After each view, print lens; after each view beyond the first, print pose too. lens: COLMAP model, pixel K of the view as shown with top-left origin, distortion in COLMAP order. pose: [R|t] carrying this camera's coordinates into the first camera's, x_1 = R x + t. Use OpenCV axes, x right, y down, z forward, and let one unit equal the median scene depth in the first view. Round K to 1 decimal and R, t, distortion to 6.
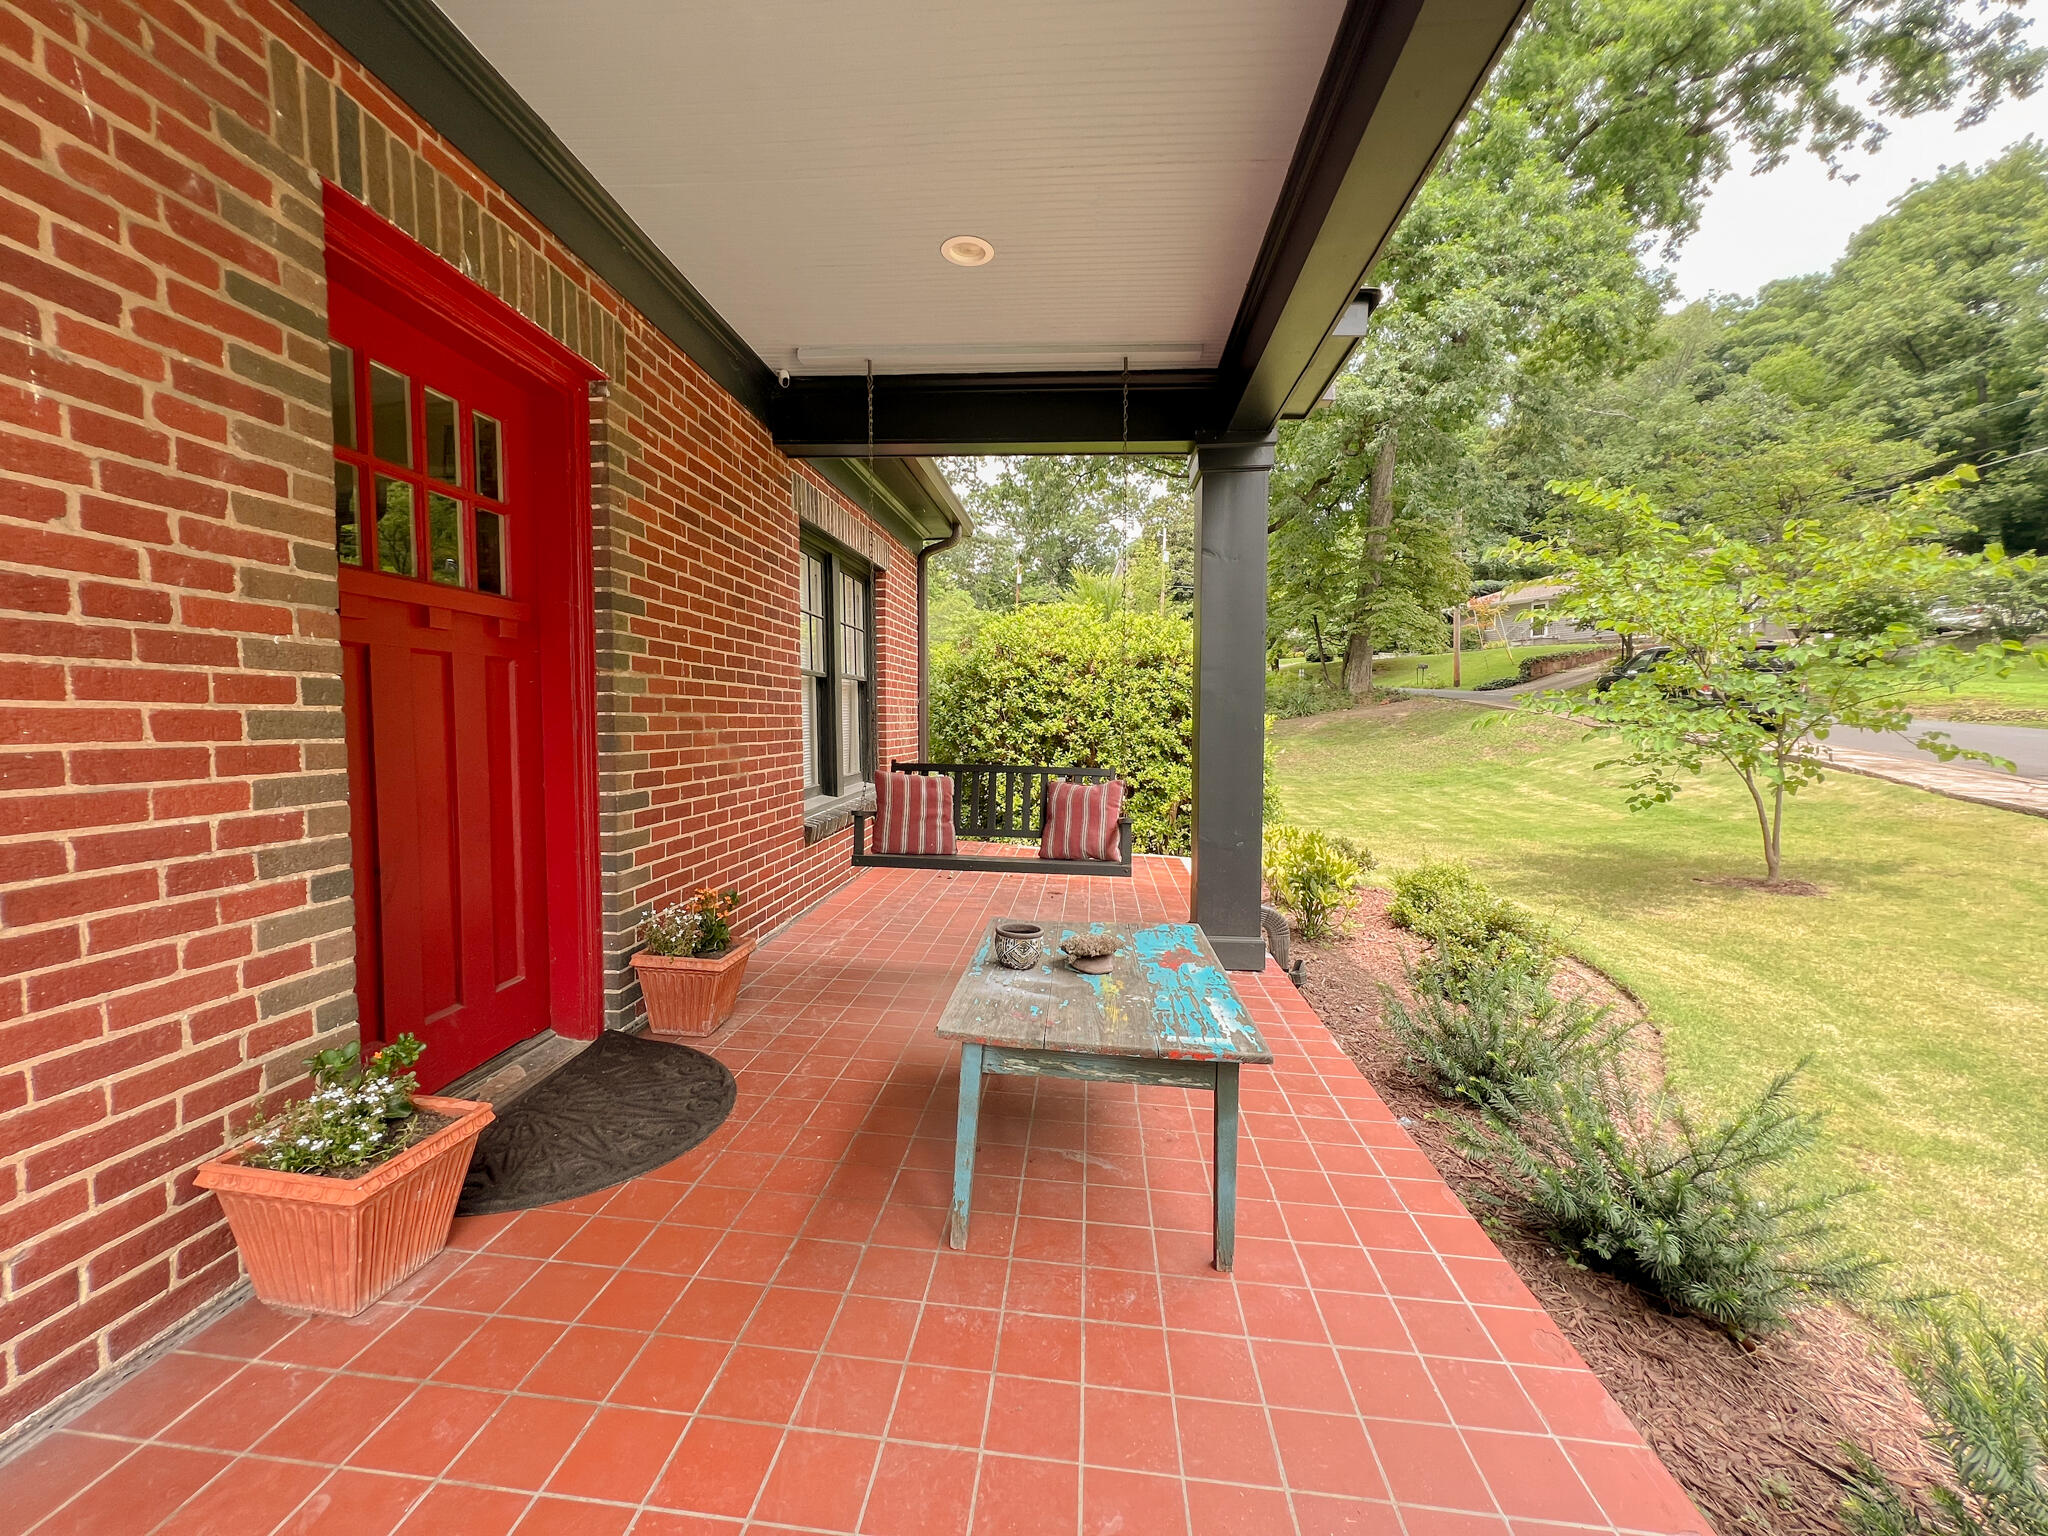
lens RADIAL K [[819.8, 0, 1023.8], [0, 819.8, 769.1], [0, 0, 1]] dist [0.001586, -0.000725]
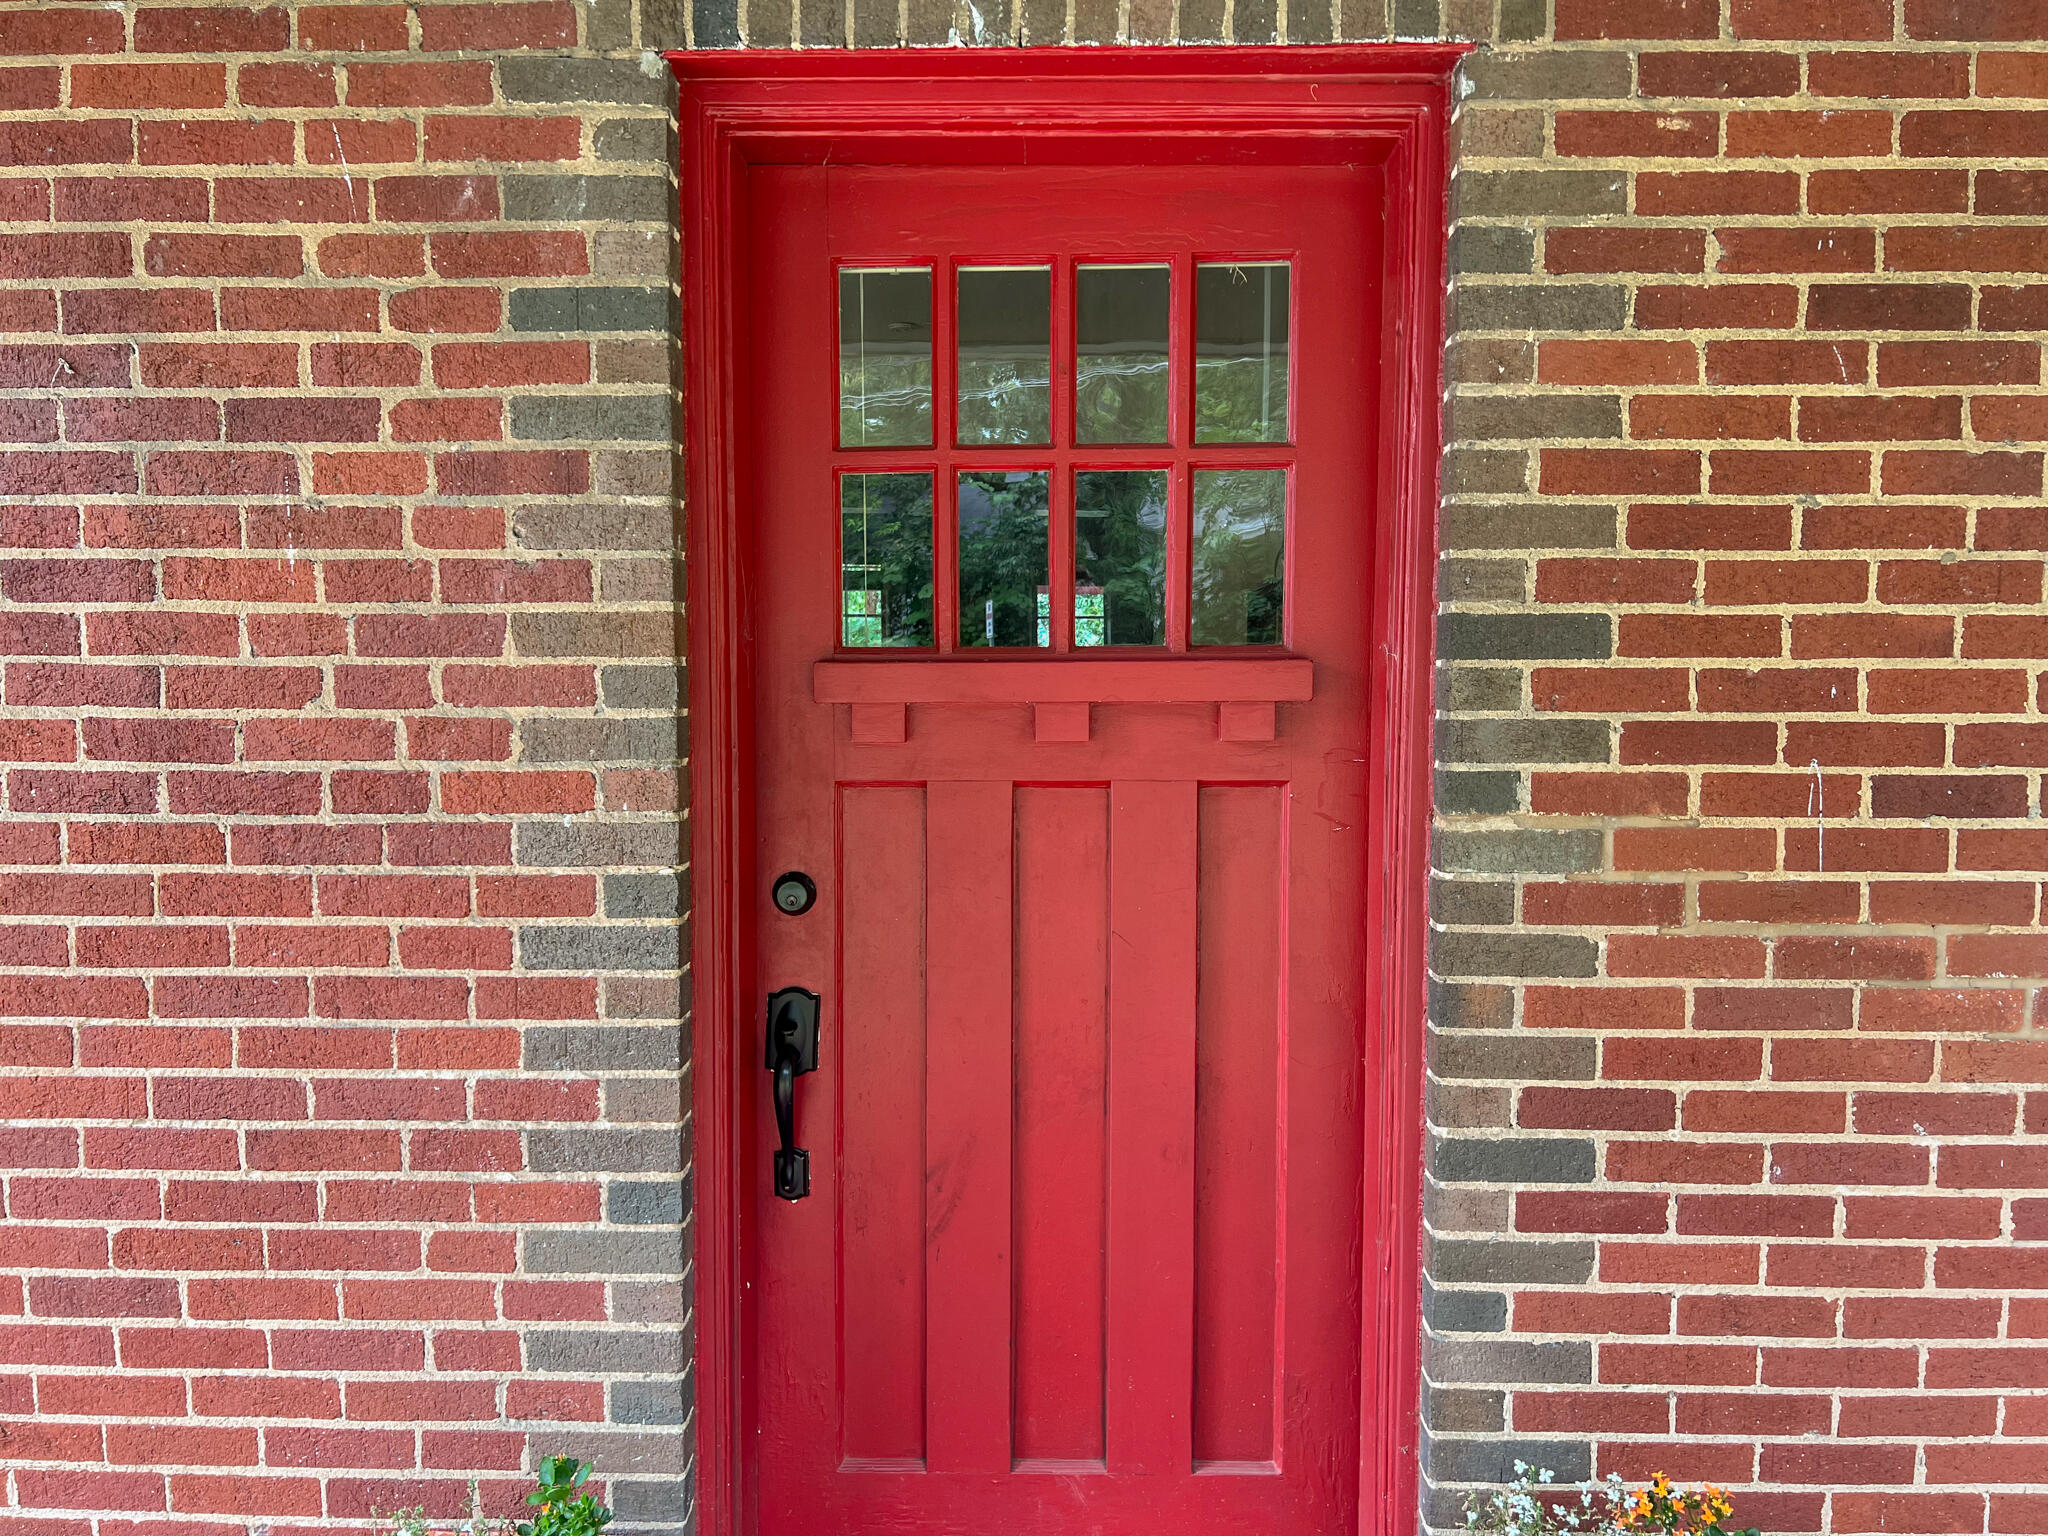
lens RADIAL K [[1546.3, 0, 1023.7], [0, 1546.3, 768.3], [0, 0, 1]] dist [0.015759, -0.001801]
pose [[0.063292, 0.073491, -0.995286, 0.365802], [-0.060148, 0.995753, 0.069700, -0.321063], [0.996181, 0.055453, 0.067443, 1.330371]]
